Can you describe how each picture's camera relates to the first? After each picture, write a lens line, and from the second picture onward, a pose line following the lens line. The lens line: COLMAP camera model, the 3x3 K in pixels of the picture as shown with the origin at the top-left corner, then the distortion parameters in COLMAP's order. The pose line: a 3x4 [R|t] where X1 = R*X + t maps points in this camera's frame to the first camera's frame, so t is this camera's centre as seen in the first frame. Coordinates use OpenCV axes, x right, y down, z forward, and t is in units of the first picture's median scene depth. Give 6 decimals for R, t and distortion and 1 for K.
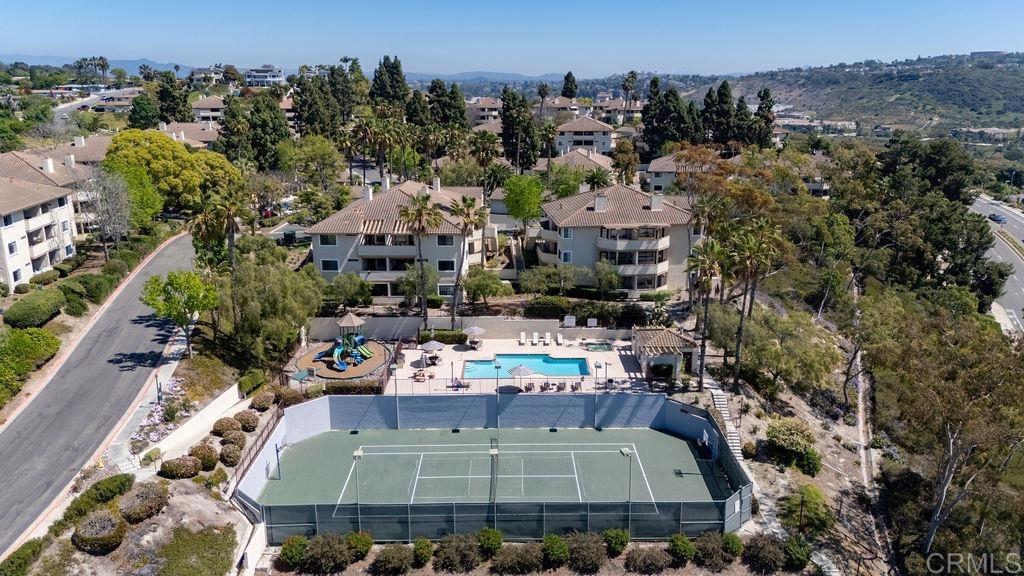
lens RADIAL K [[750.8, 0, 512.0], [0, 750.8, 288.0], [0, 0, 1]] dist [0.051702, -0.004498]
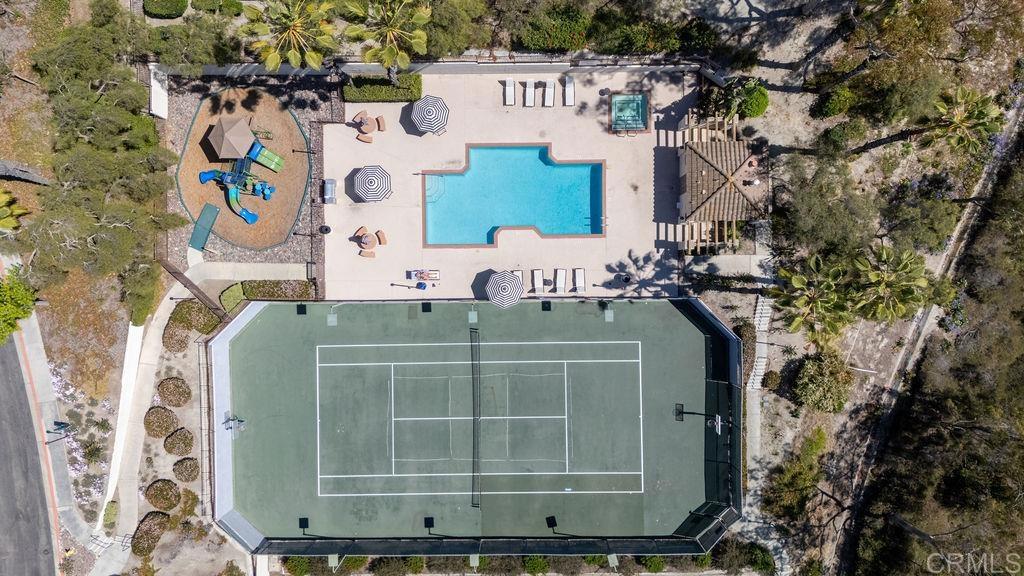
lens RADIAL K [[750.8, 0, 512.0], [0, 750.8, 288.0], [0, 0, 1]] dist [0.051702, -0.004498]
pose [[0.999812, -0.002040, -0.019302, 0.033653], [0.019203, 0.248858, 0.968350, -0.593365], [0.002828, -0.968538, 0.248851, 0.814975]]
